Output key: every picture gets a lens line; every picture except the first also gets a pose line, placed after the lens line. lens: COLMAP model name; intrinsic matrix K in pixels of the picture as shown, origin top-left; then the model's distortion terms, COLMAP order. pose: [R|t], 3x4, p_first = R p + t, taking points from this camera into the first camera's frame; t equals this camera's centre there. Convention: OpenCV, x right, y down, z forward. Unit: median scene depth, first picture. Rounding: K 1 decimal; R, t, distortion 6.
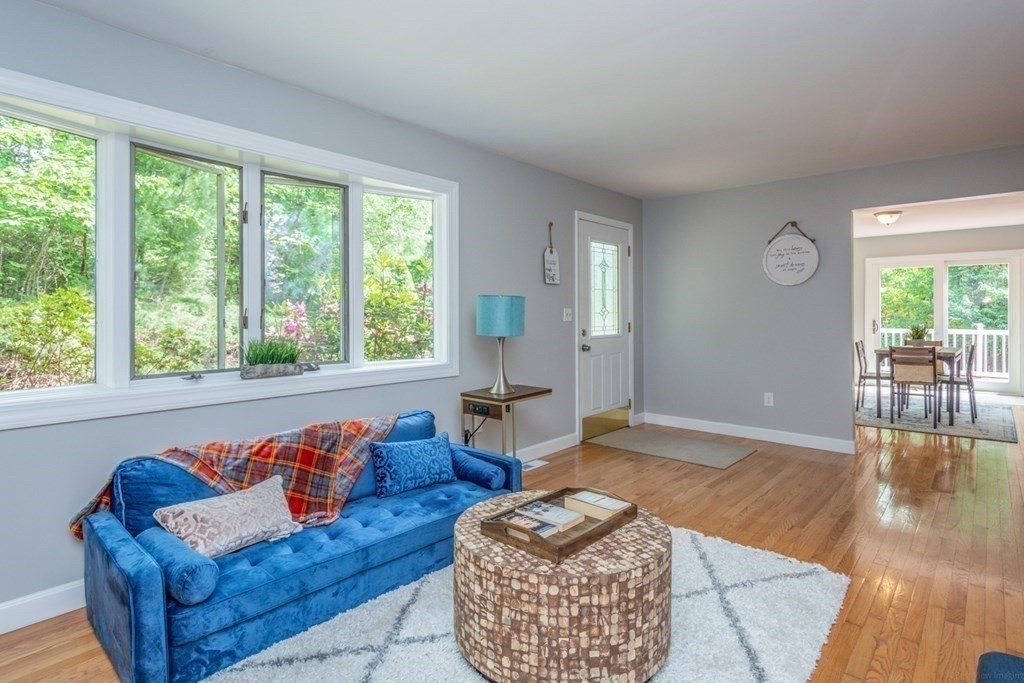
lens RADIAL K [[530.0, 0, 516.3], [0, 530.0, 334.4], [0, 0, 1]] dist [0.017407, -0.007713]
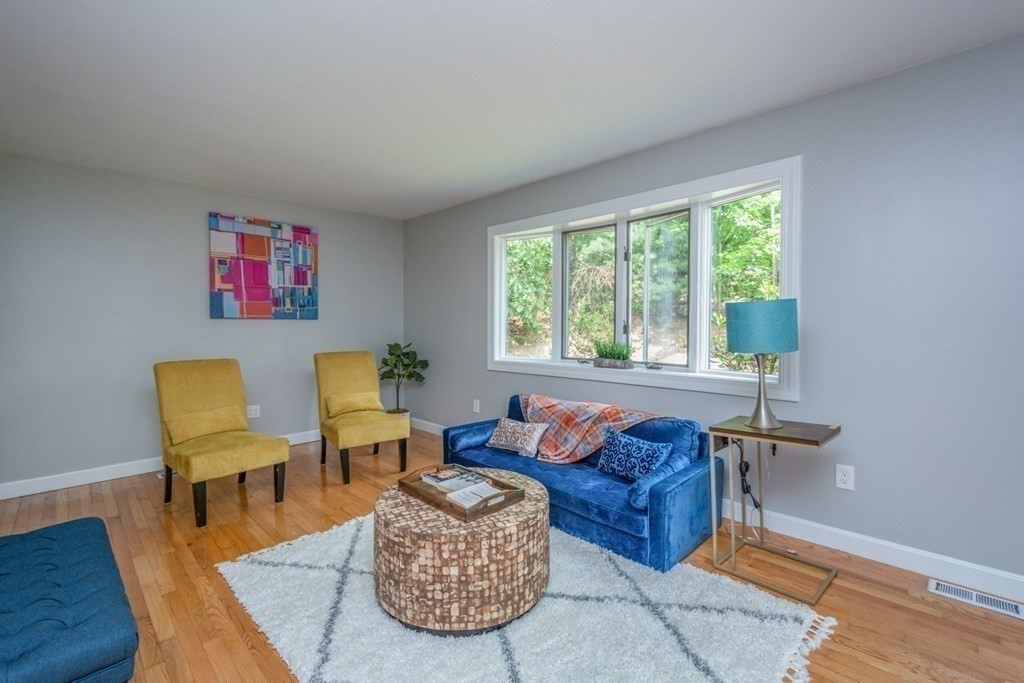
lens RADIAL K [[465.9, 0, 516.9], [0, 465.9, 336.4], [0, 0, 1]] dist [0.001892, 0.000015]
pose [[-0.095592, 0.016194, -0.995289, 1.177168], [-0.021191, 0.999608, 0.018299, -0.032699], [0.995195, 0.022840, -0.095211, 1.256110]]
